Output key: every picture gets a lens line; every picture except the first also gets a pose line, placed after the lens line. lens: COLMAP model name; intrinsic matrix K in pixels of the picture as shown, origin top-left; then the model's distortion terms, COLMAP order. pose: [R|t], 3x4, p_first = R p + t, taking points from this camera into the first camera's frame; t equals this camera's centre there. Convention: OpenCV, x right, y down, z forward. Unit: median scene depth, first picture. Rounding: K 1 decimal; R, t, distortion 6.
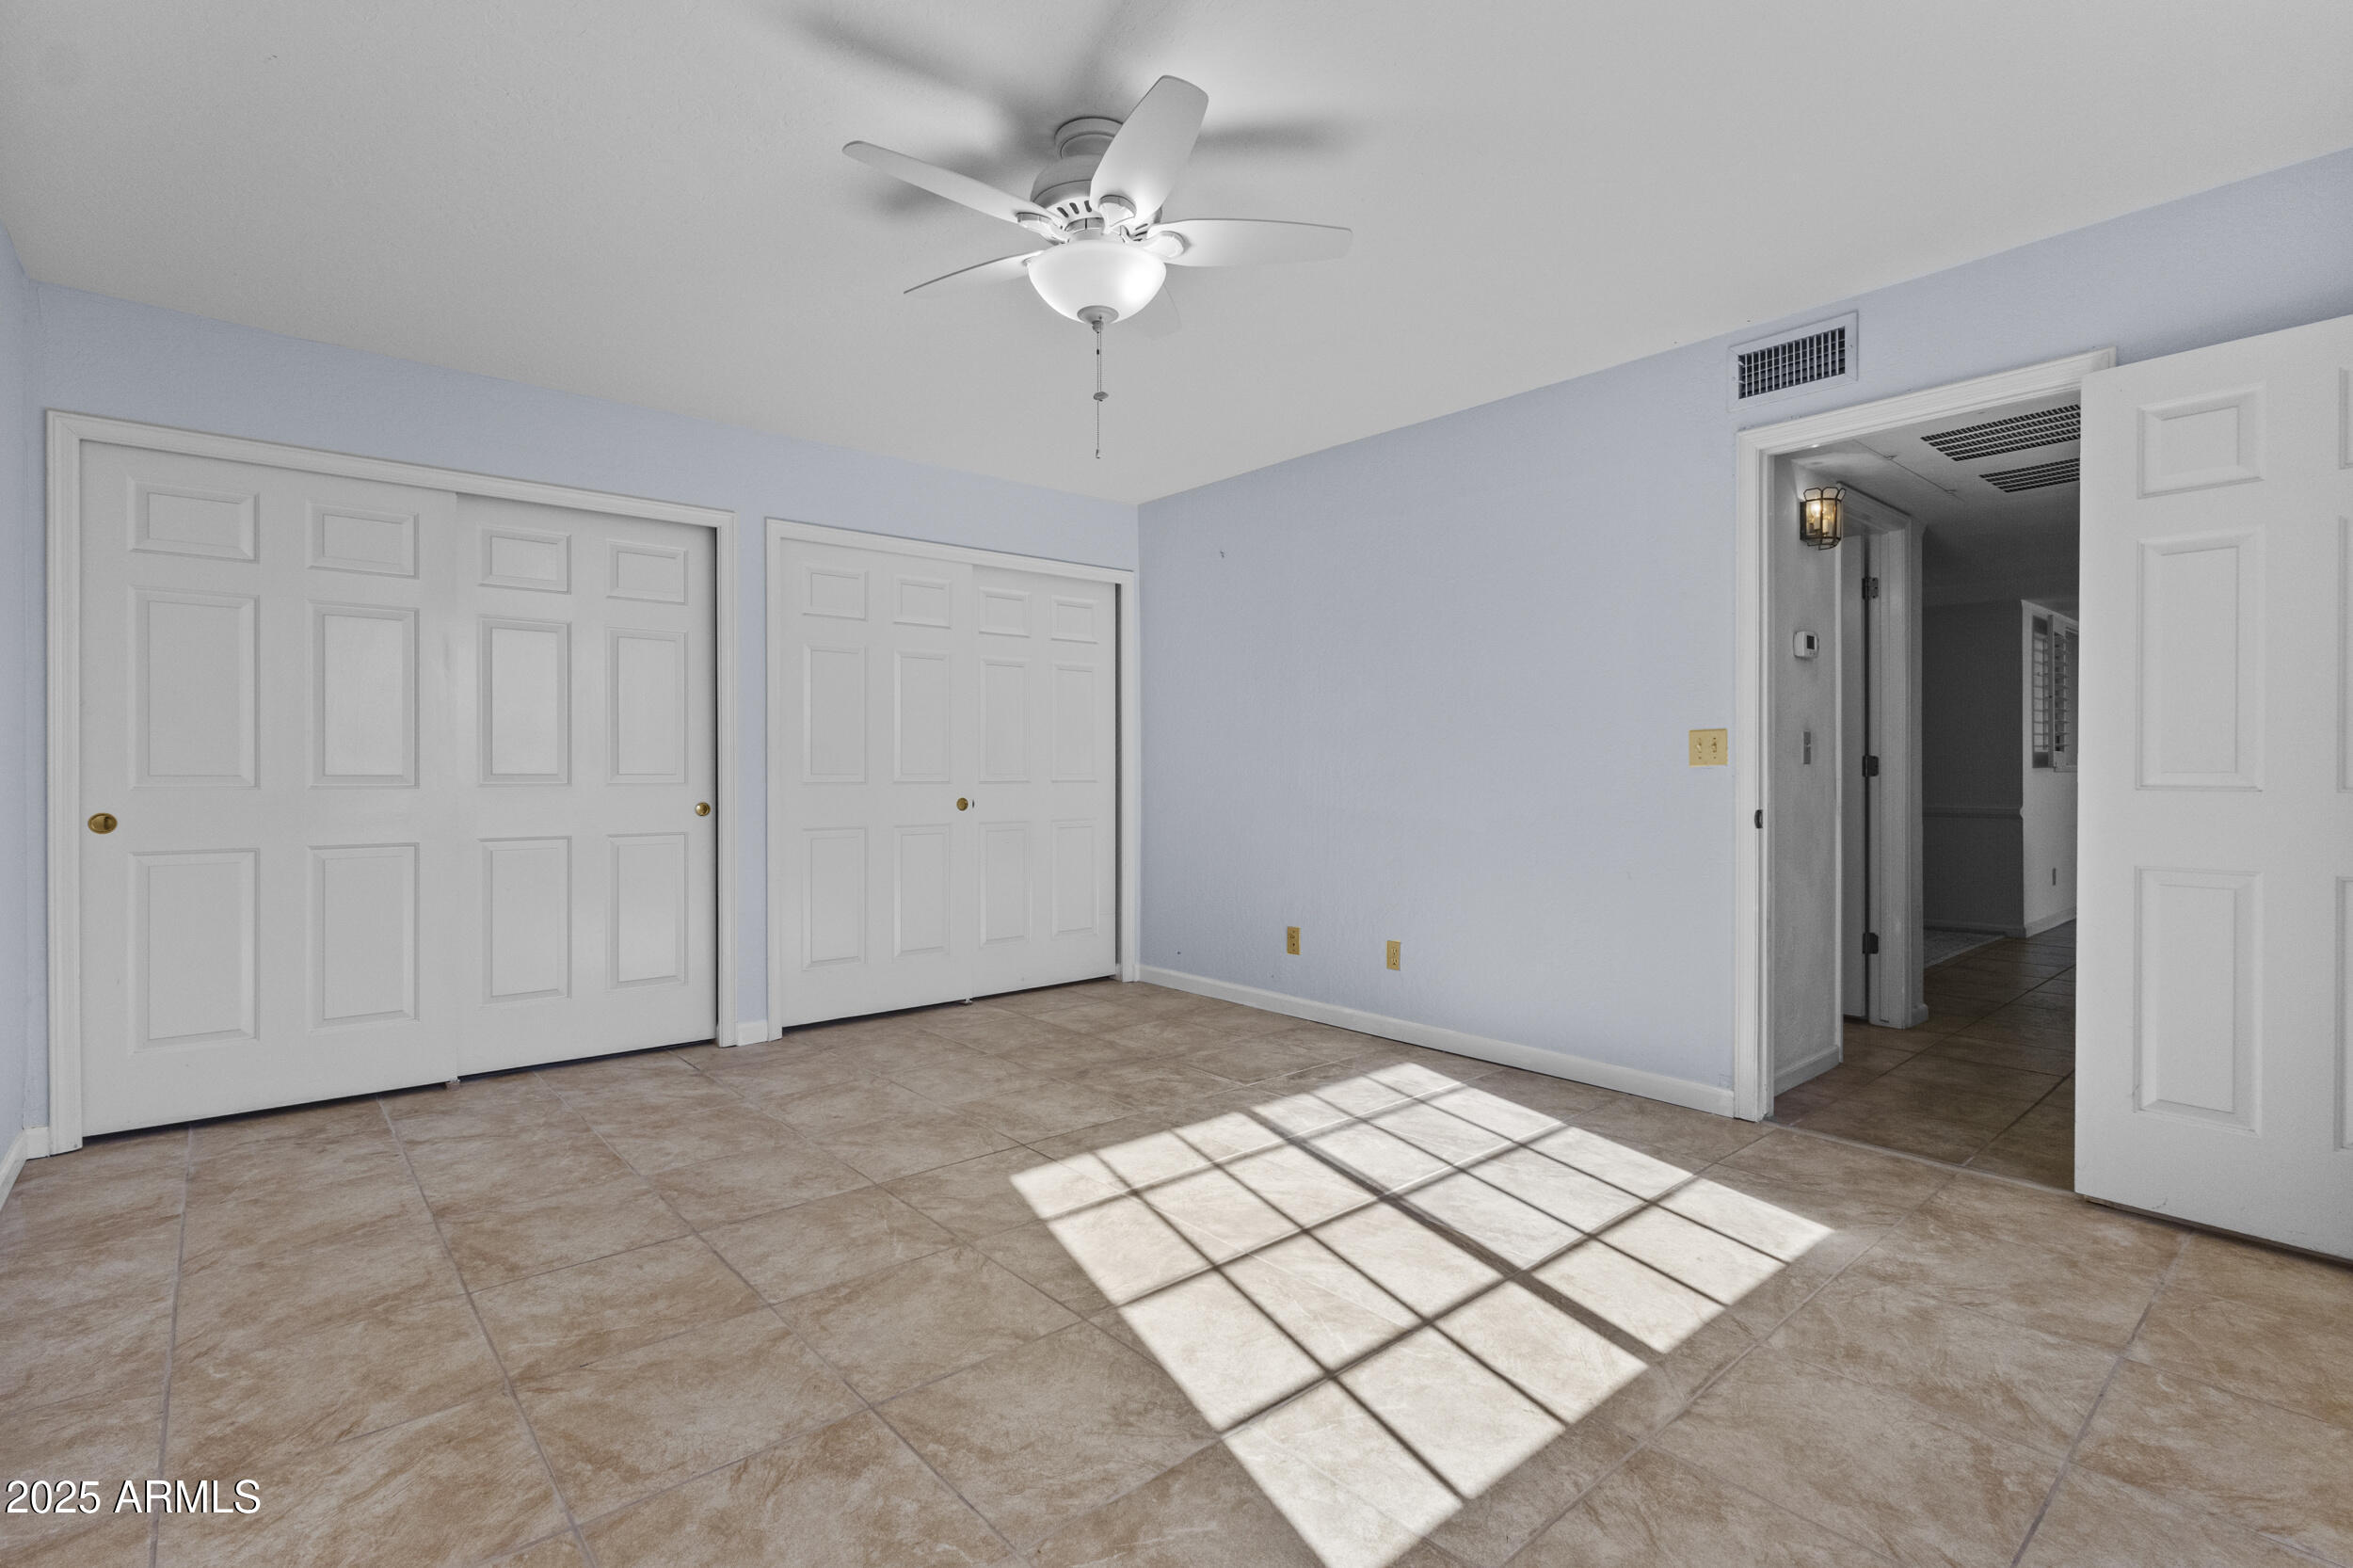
lens RADIAL K [[1105.5, 0, 1166.8], [0, 1105.5, 774.5], [0, 0, 1]] dist [0.002949, -0.000234]
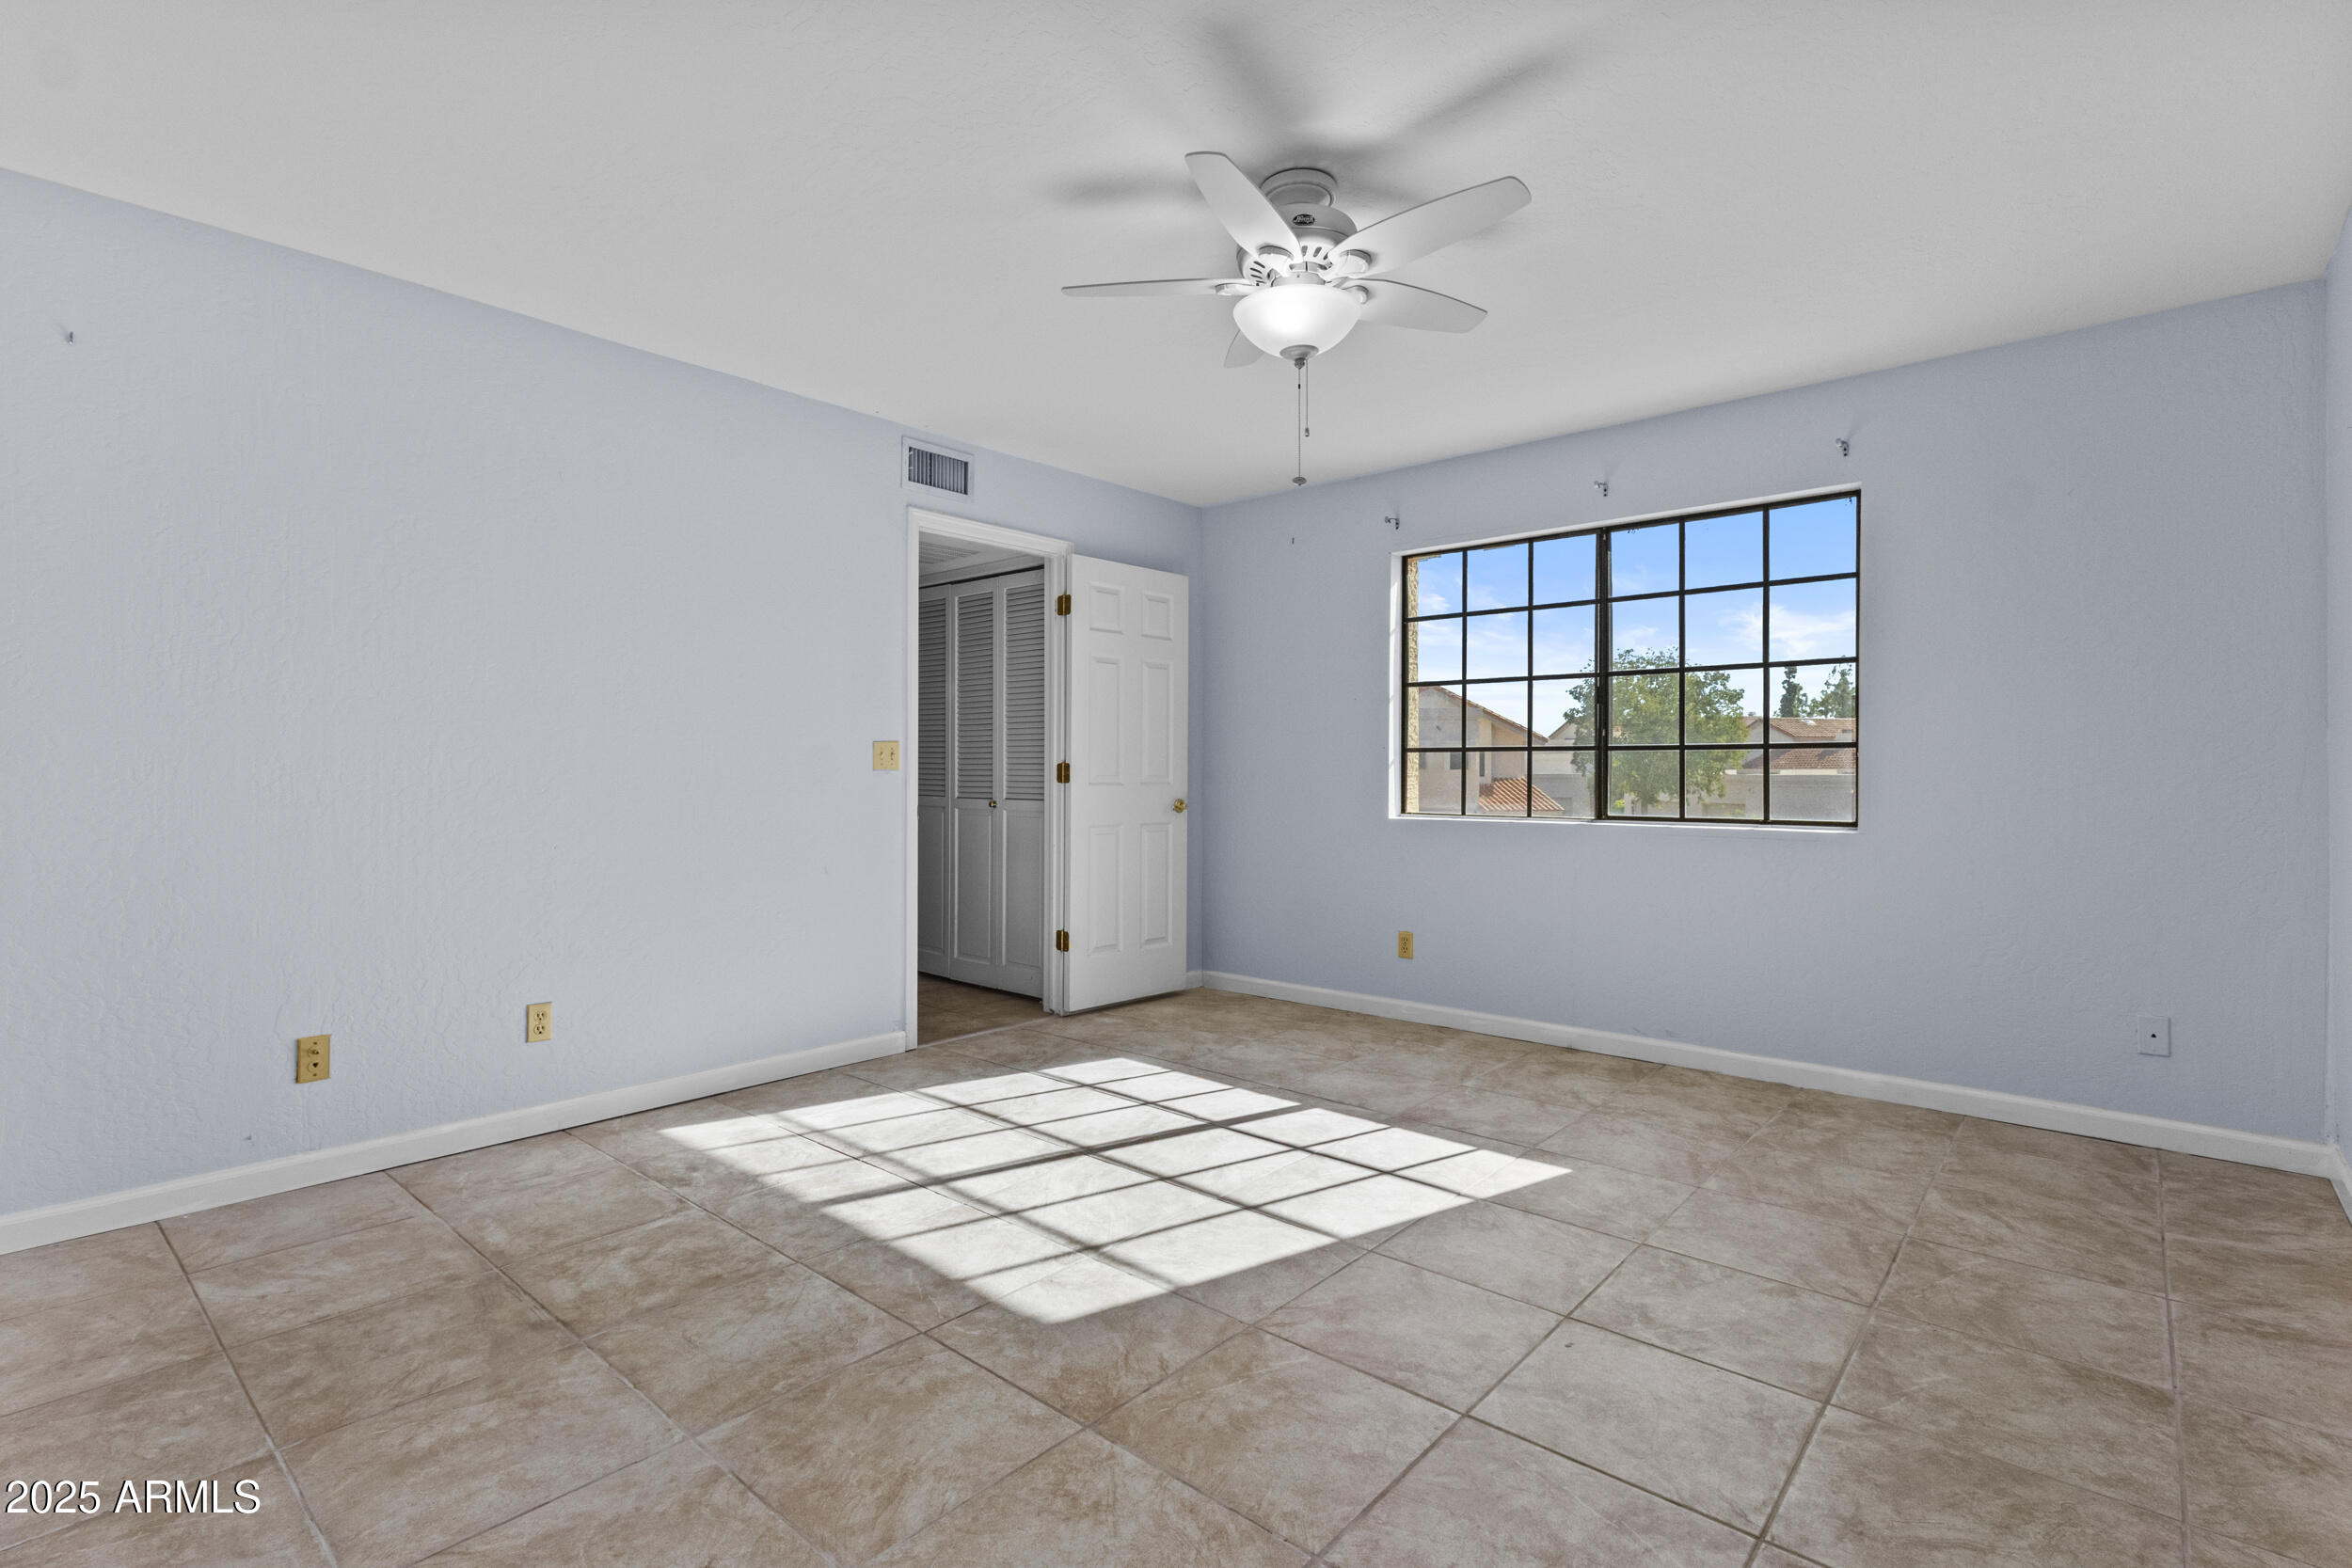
lens RADIAL K [[1085.9, 0, 1166.0], [0, 1085.9, 779.5], [0, 0, 1]] dist [-0.004159, -0.000382]
pose [[-0.140942, -0.007054, 0.989993, -0.895924], [0.002192, 0.999970, 0.007437, -0.008490], [-0.990015, 0.003218, -0.140922, 1.051691]]
